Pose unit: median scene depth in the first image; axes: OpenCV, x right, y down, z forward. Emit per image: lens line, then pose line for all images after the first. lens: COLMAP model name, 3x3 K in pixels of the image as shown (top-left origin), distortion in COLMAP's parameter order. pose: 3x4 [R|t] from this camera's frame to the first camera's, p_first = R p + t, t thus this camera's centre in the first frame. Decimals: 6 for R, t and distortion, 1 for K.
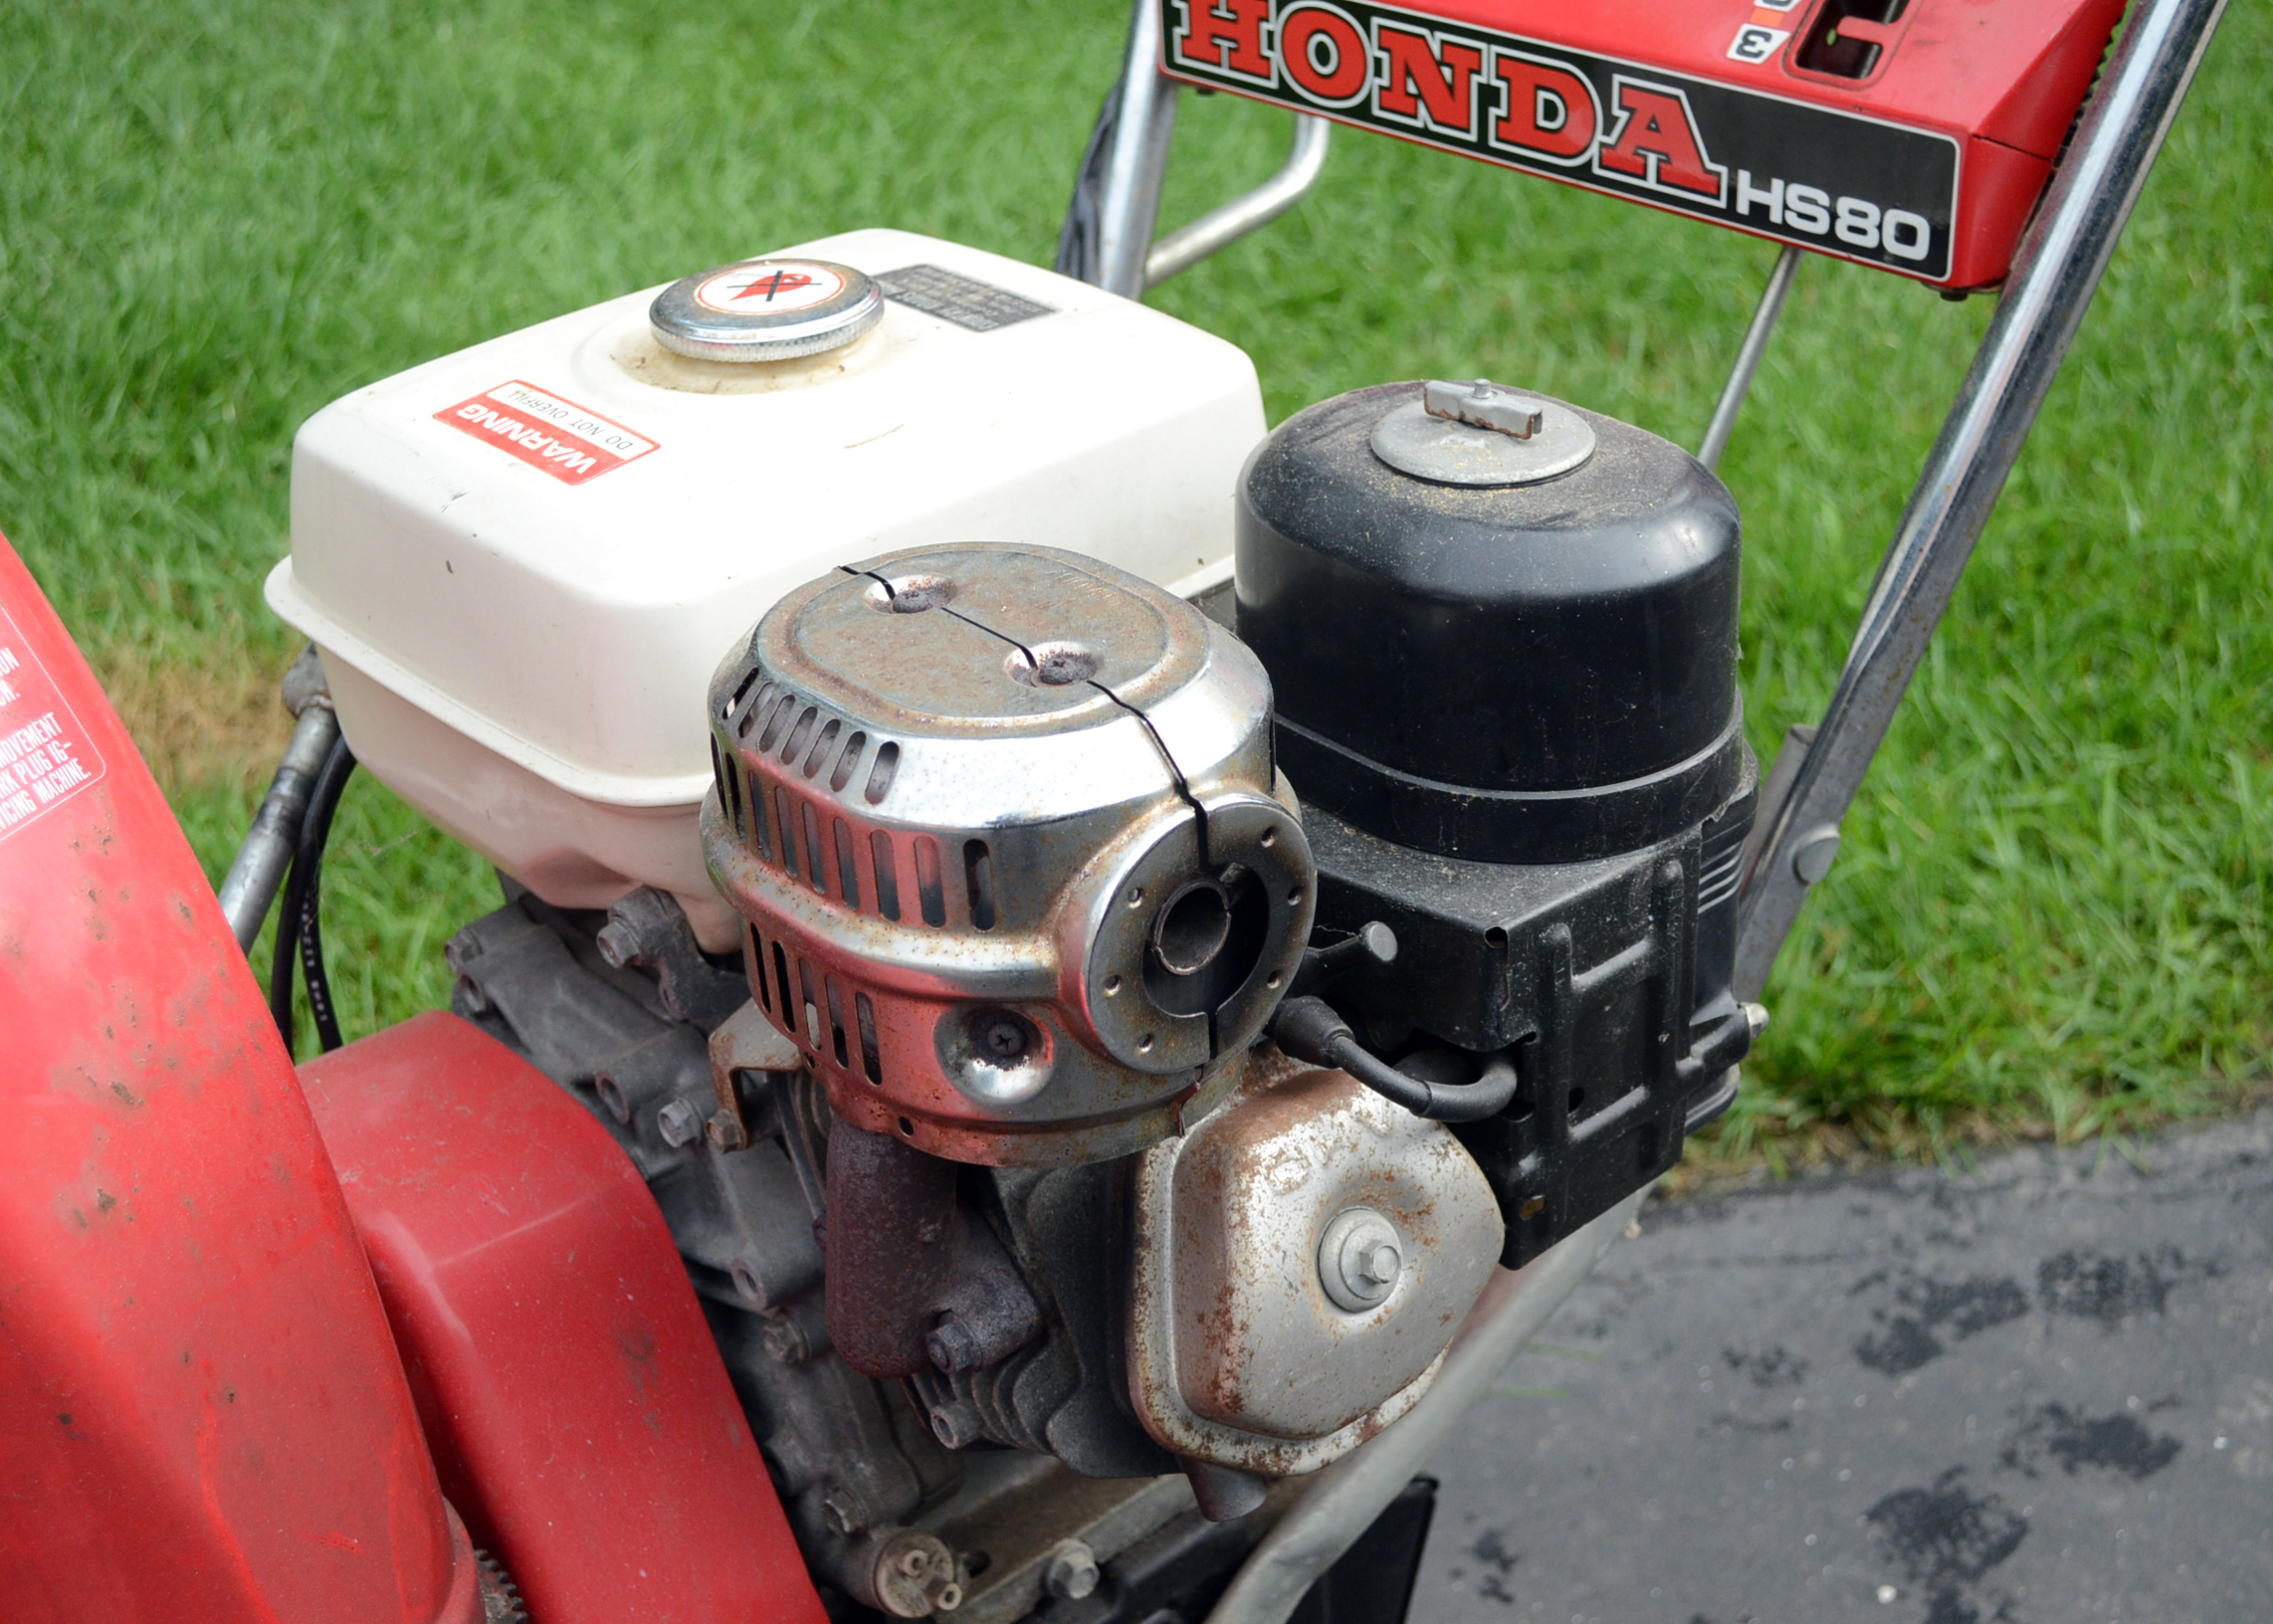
lens RADIAL K [[3091.9, 0, 1227.4], [0, 3091.9, 813.4], [0, 0, 1]] dist [0.002206, -0.008968]
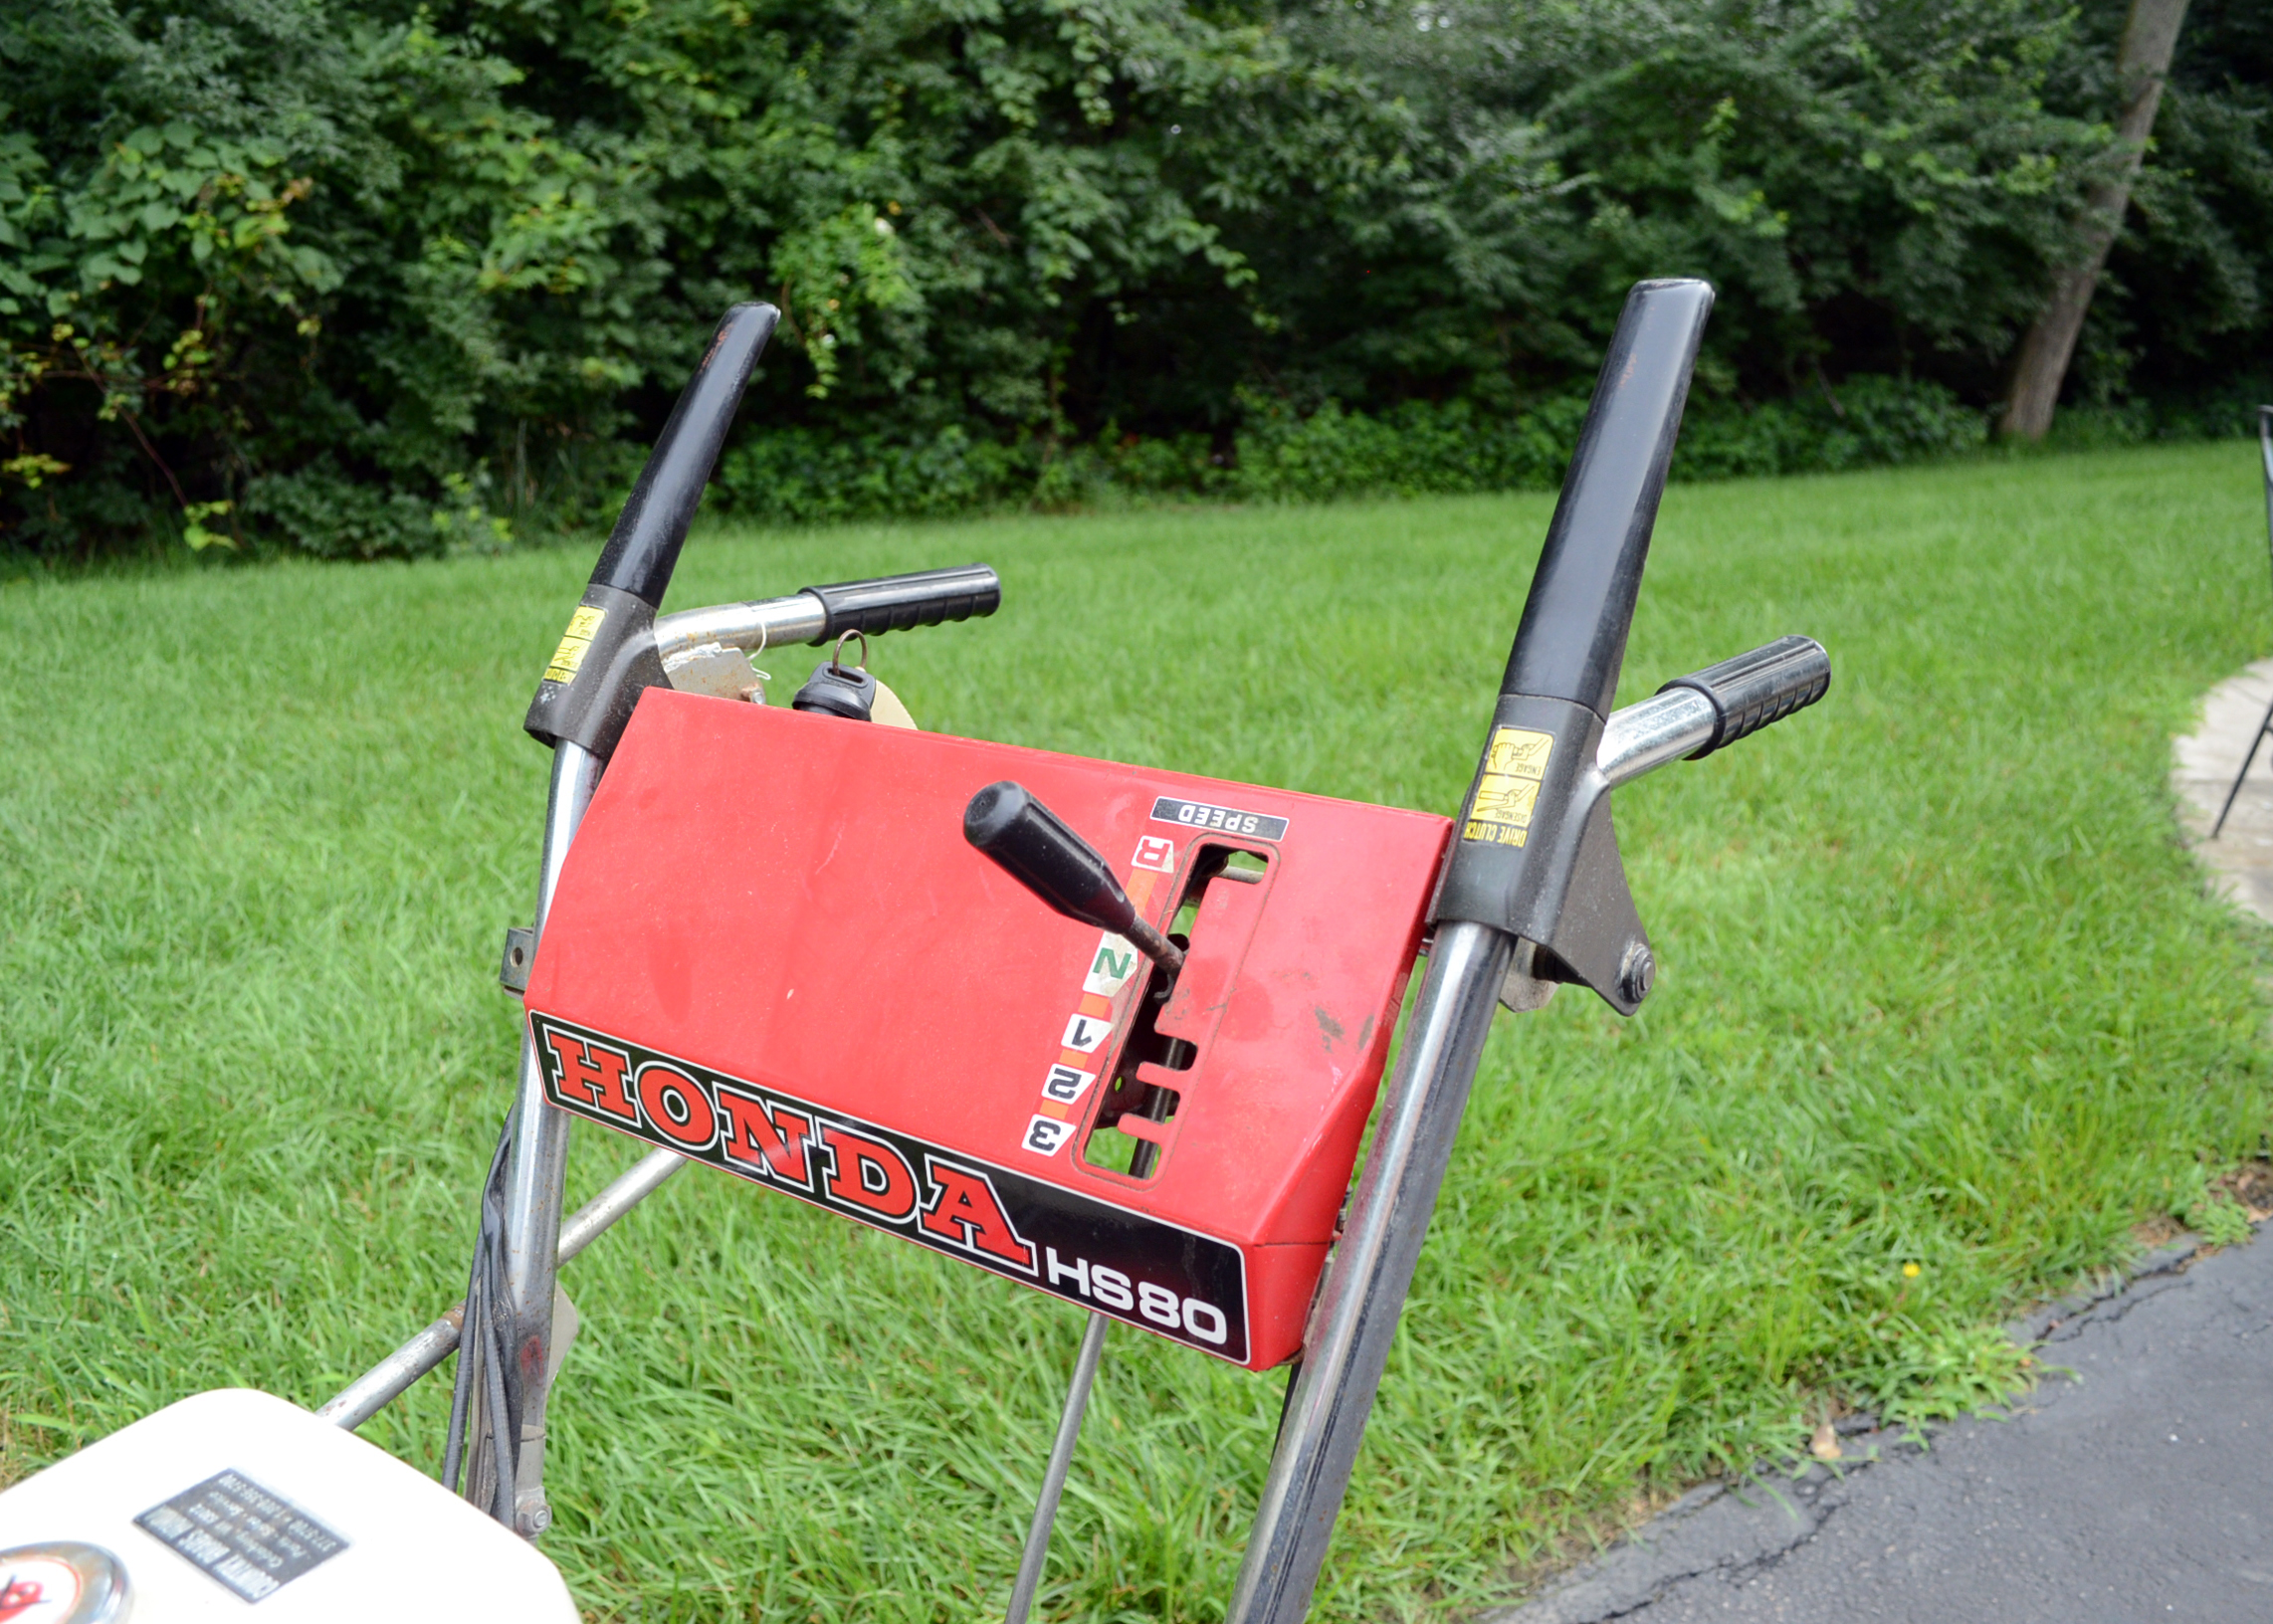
lens RADIAL K [[1866.6, 0, 1185.8], [0, 1866.6, 810.8], [0, 0, 1]] dist [0.002314, -0.045285]
pose [[0.976396, -0.094344, 0.194293, 0.098562], [0.126858, 0.978544, -0.162353, -0.238521], [-0.174807, 0.183169, 0.967415, 0.327756]]
